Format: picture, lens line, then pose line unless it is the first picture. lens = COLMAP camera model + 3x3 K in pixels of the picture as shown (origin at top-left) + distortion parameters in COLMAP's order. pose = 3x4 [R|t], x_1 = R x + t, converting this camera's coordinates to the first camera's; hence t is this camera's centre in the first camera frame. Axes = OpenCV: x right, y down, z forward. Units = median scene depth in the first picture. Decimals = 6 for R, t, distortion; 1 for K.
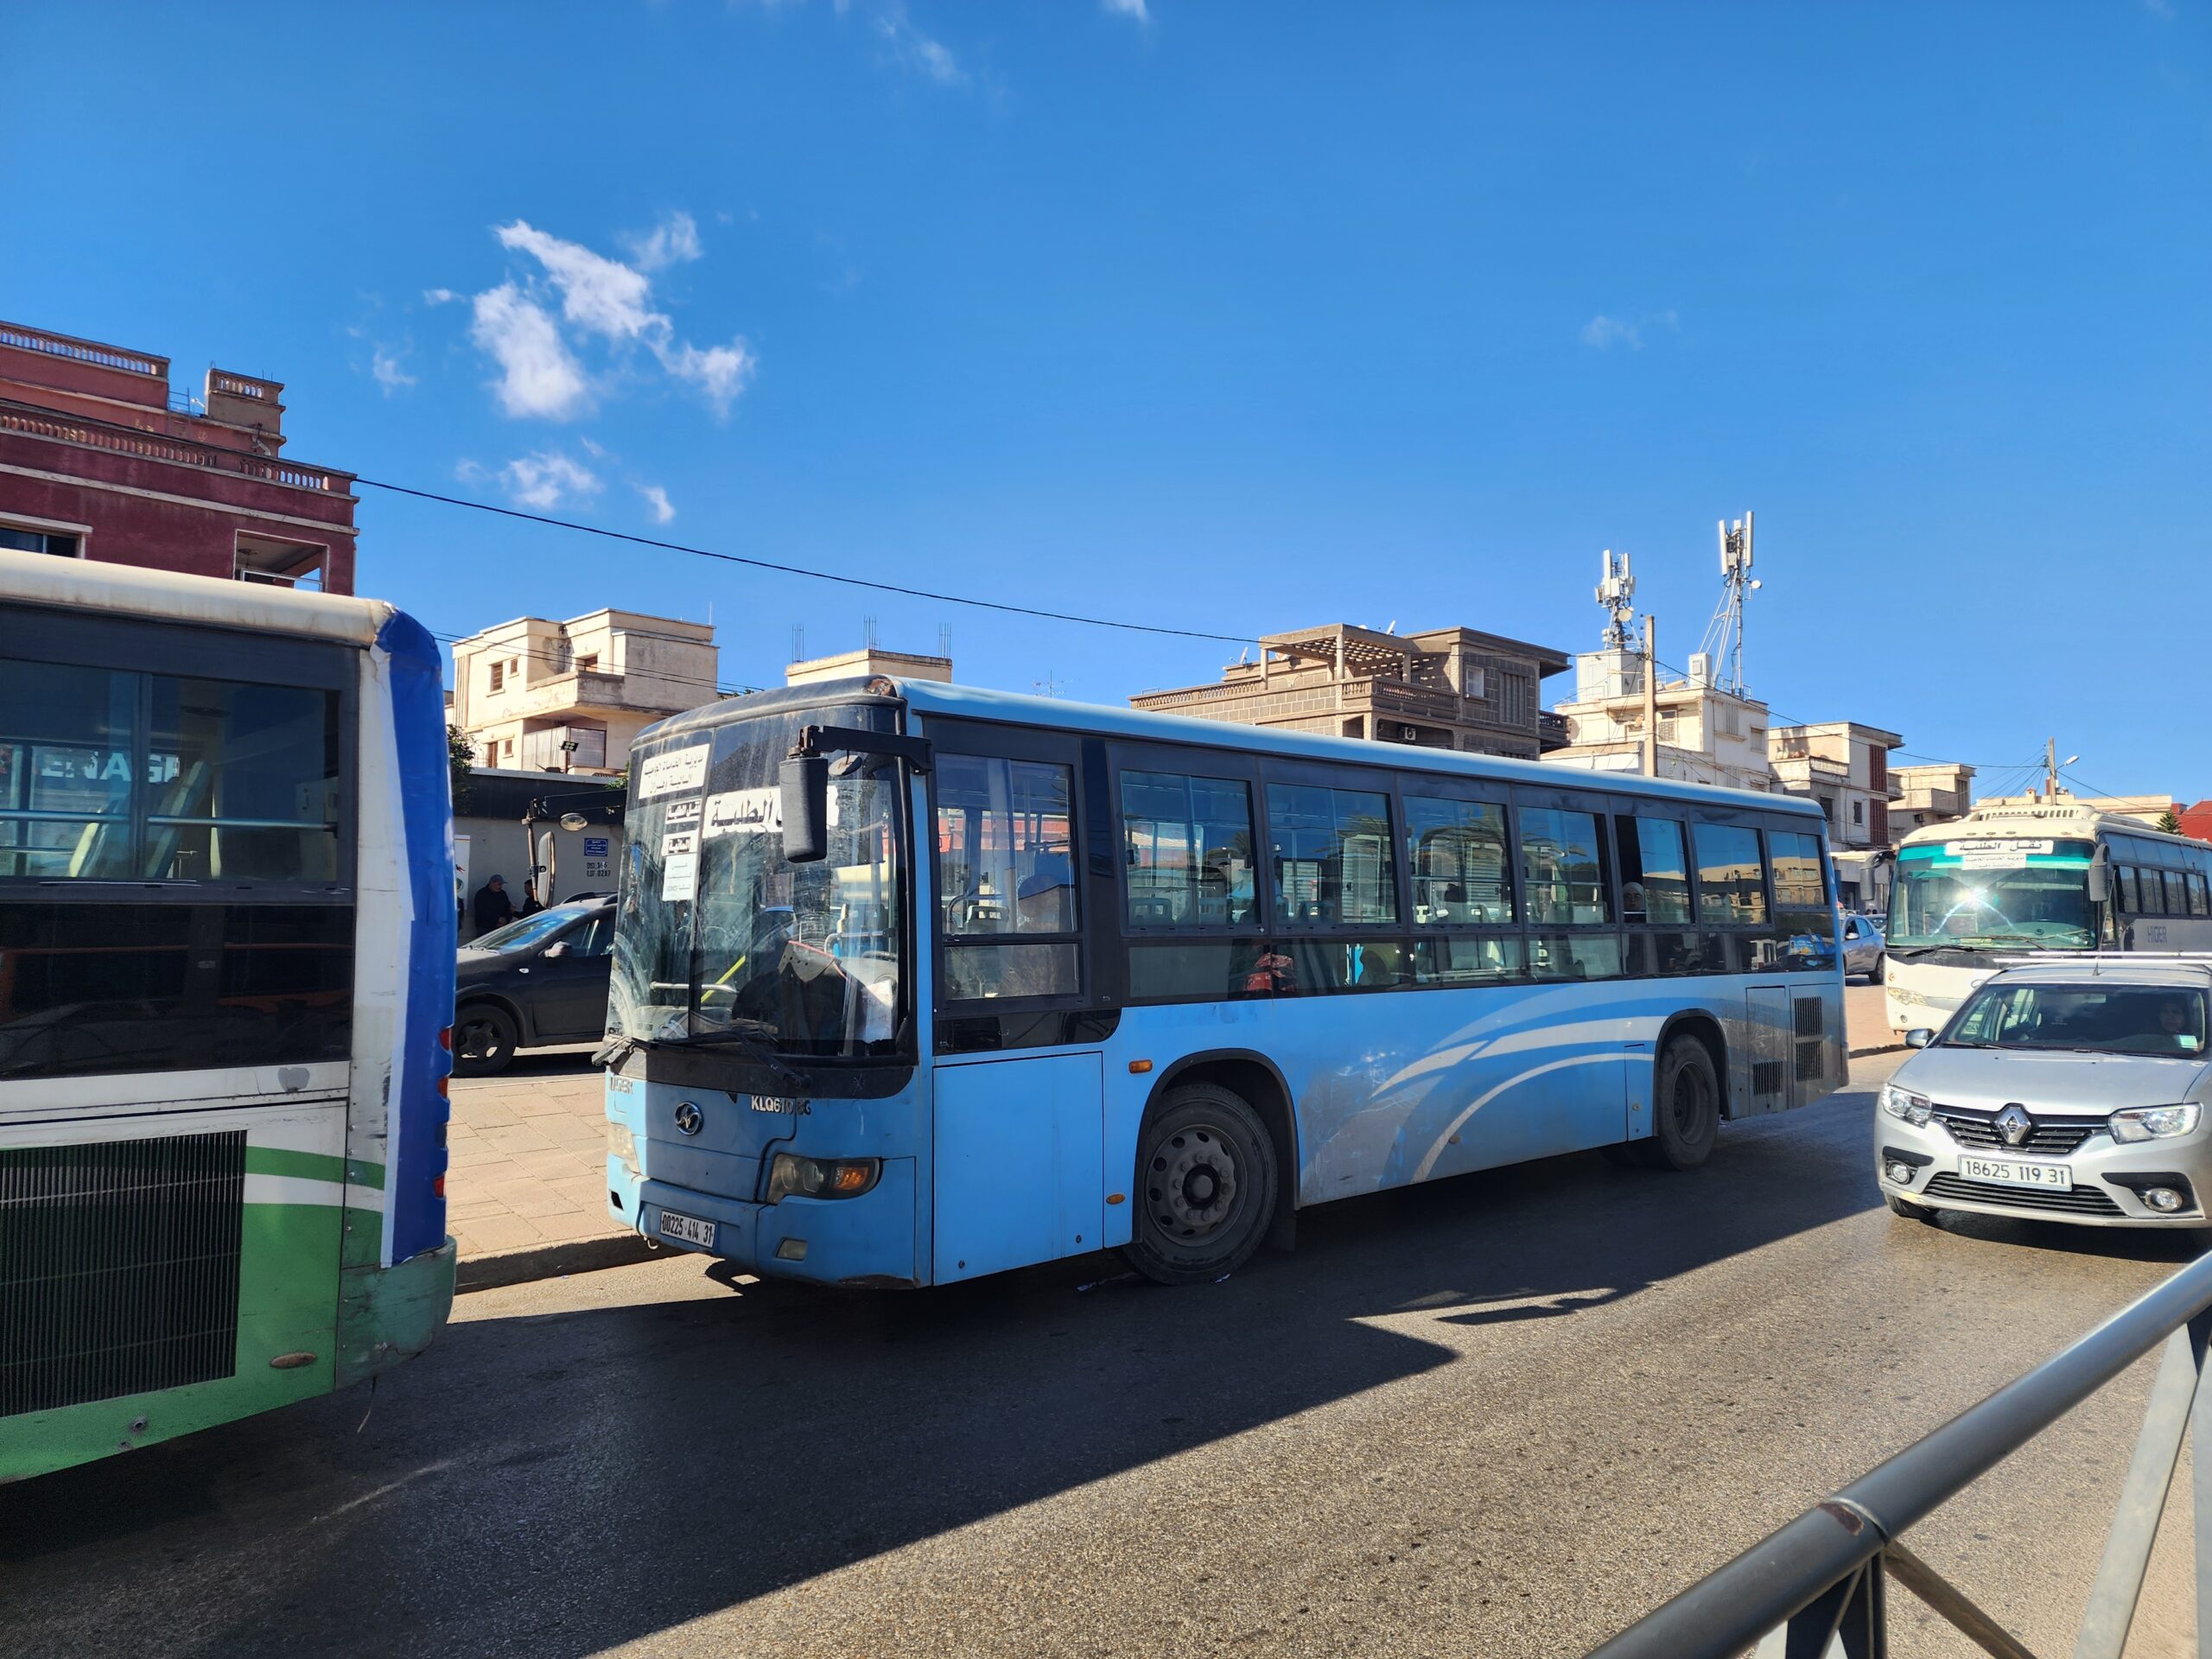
lens RADIAL K [[1519.8, 0, 1123.6], [0, 1519.8, 827.3], [0, 0, 1]] dist [0.086752, -0.059246]
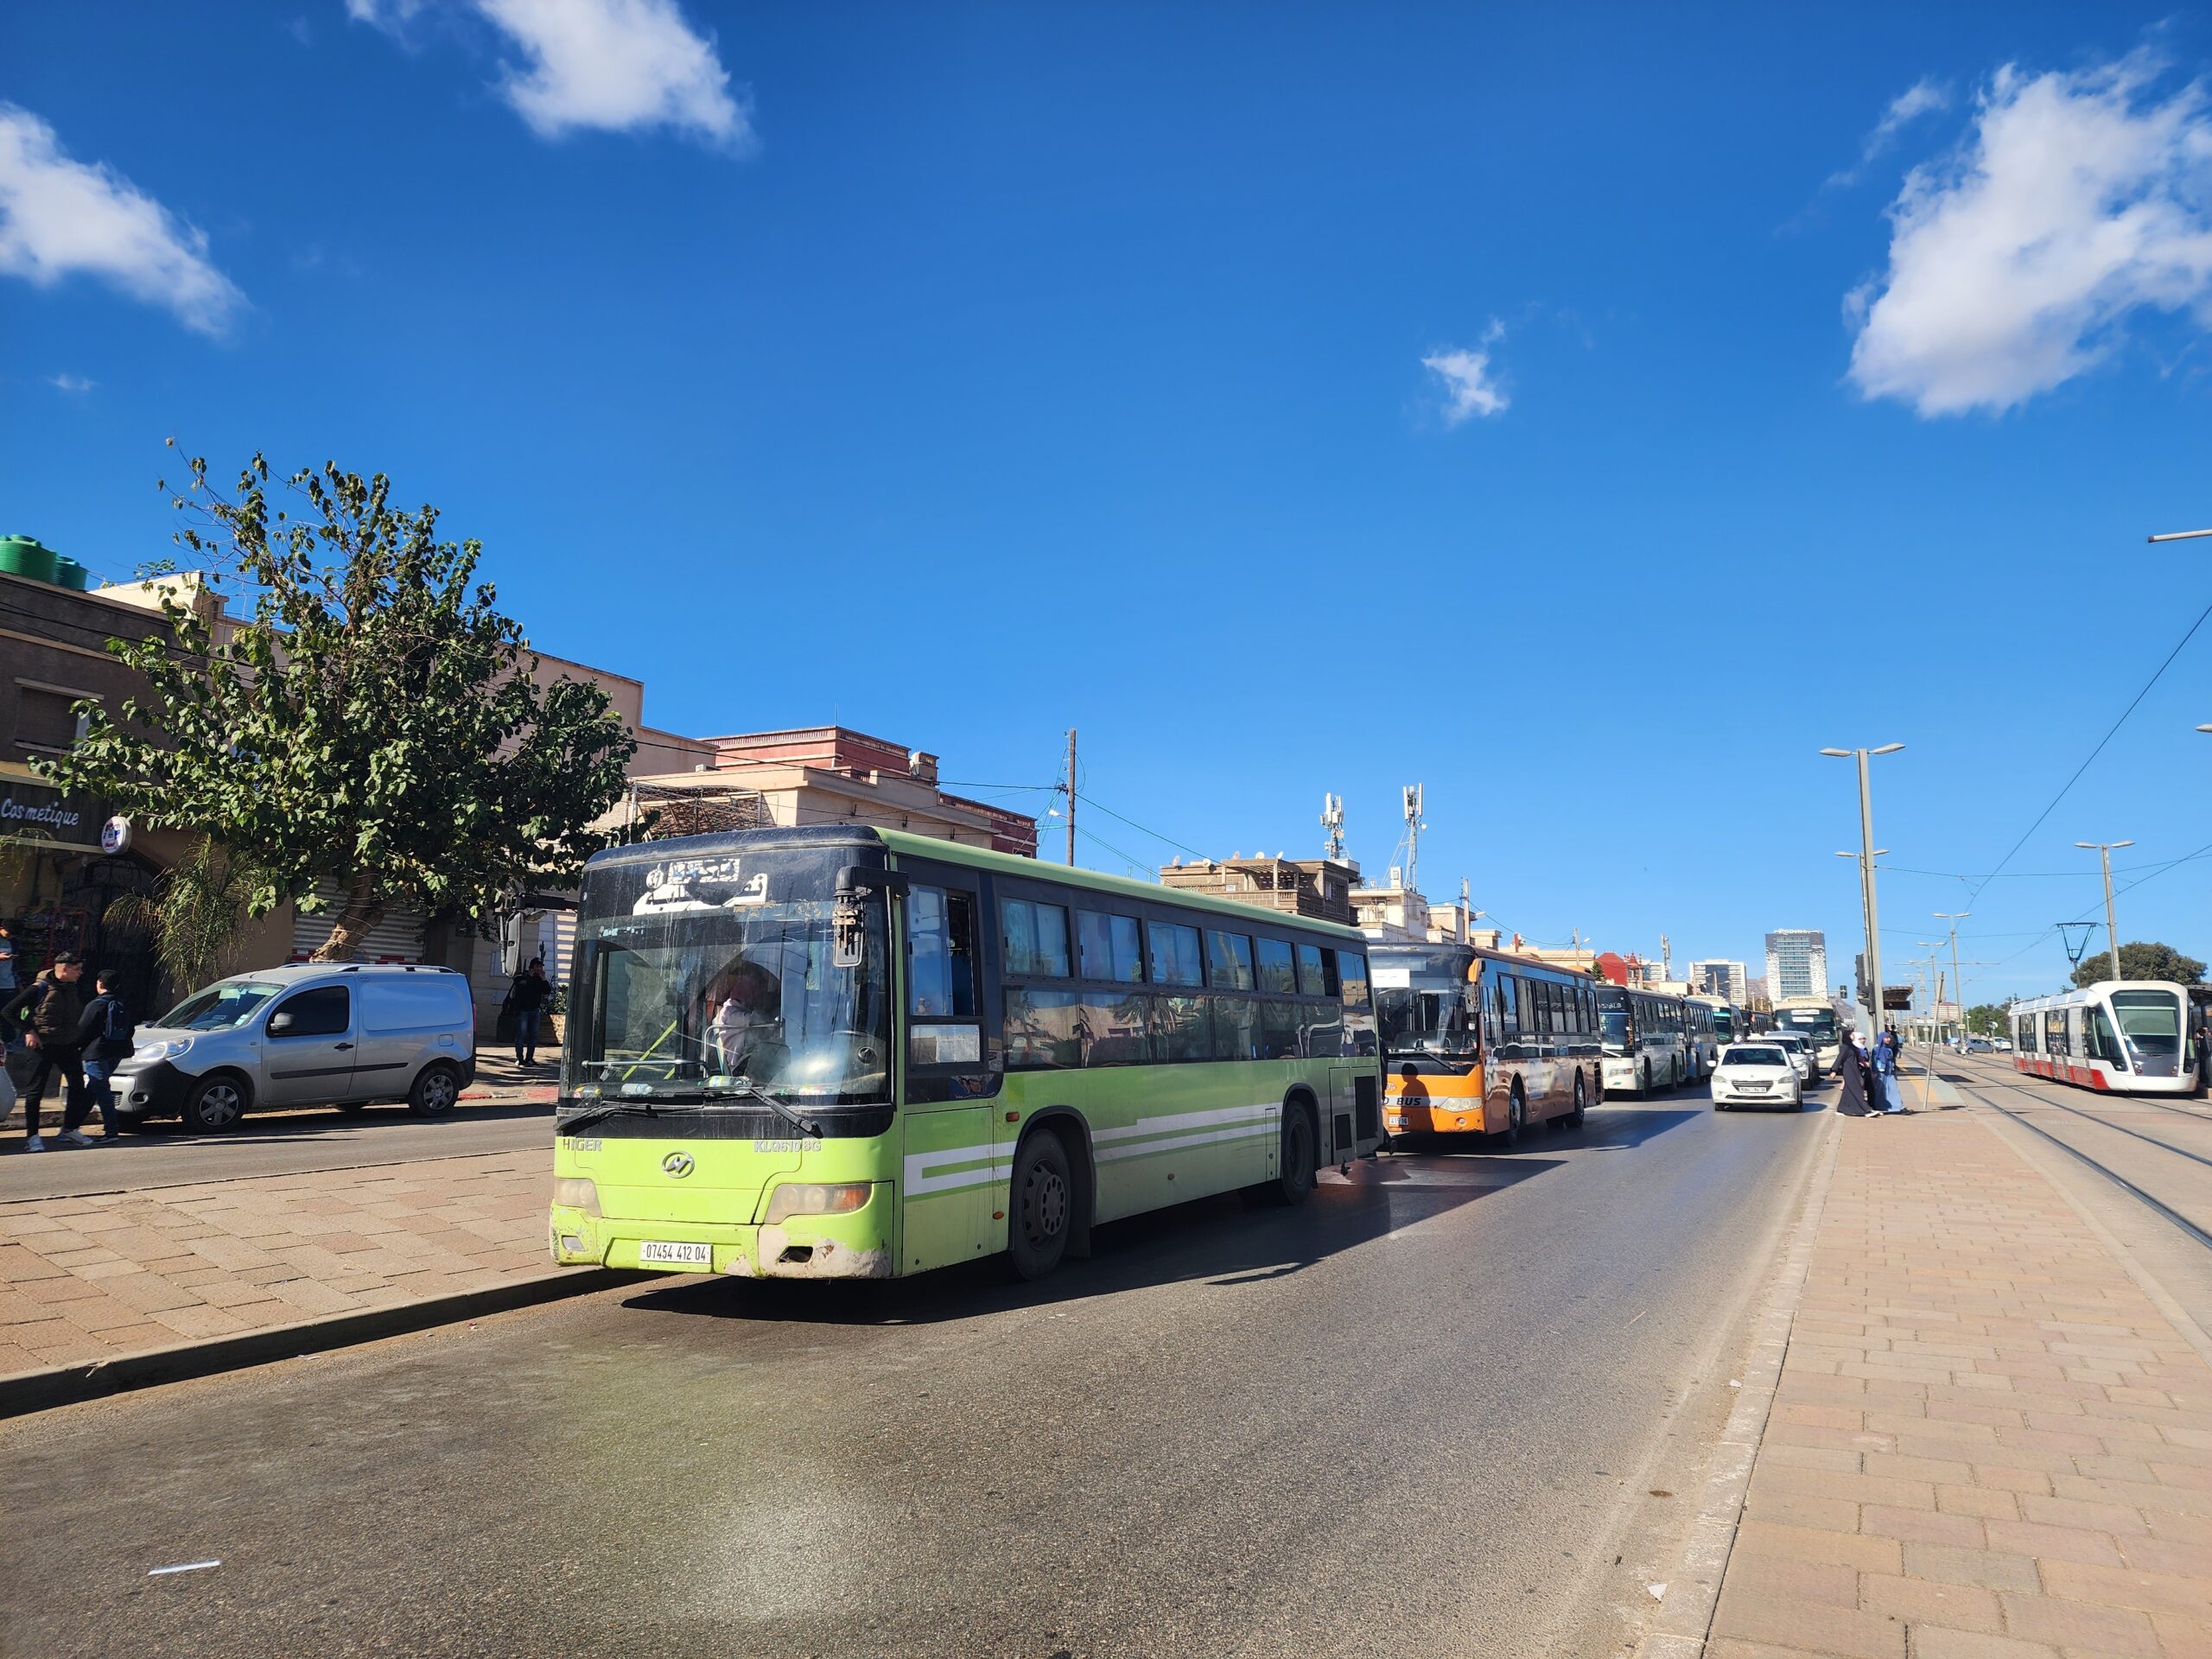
lens RADIAL K [[1519.8, 0, 1109.1], [0, 1519.8, 826.7], [0, 0, 1]] dist [0.086752, -0.059246]
pose [[0.940358, 0.056305, 0.335494, -0.622532], [-0.034768, 0.996950, -0.069864, -0.035799], [-0.338404, 0.054033, 0.939448, -0.603348]]
